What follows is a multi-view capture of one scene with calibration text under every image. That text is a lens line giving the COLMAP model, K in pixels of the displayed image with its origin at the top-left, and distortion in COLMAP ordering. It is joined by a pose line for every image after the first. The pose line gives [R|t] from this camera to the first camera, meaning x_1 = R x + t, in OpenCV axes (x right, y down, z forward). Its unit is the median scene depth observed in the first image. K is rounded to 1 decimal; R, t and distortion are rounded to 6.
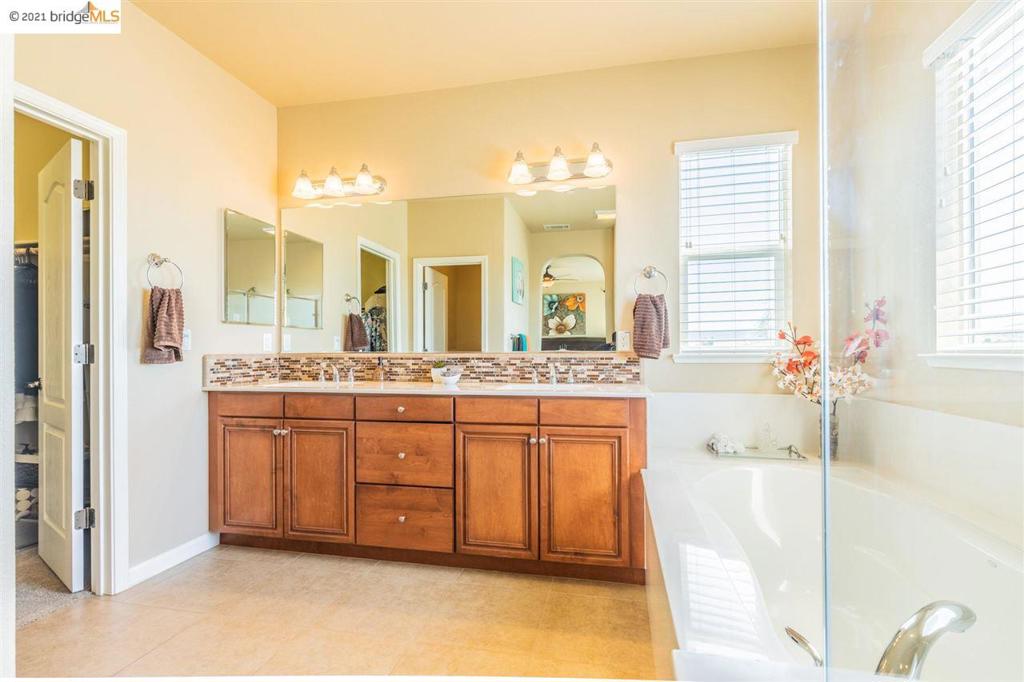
lens RADIAL K [[464.2, 0, 511.9], [0, 464.2, 340.5], [0, 0, 1]] dist [0.000224, -0.000115]
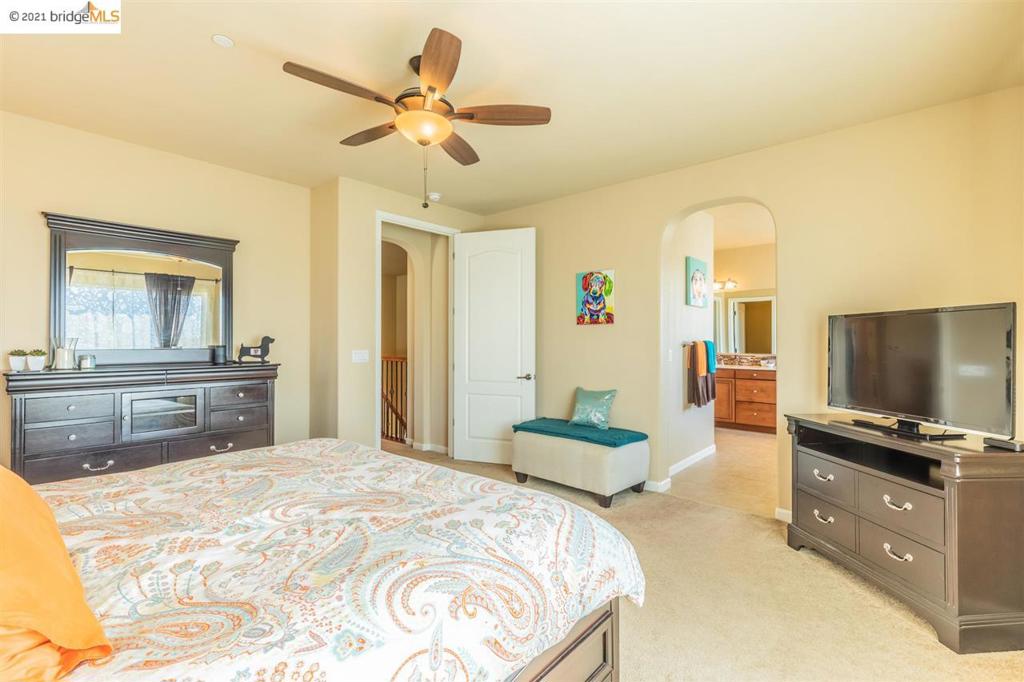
lens RADIAL K [[444.4, 0, 513.9], [0, 444.4, 336.4], [0, 0, 1]] dist [-0.000377, -0.000087]
pose [[0.868201, -0.002144, -0.496208, -0.139441], [0.011171, 0.999822, 0.015226, -0.117435], [0.496086, -0.018762, 0.868070, -1.678820]]
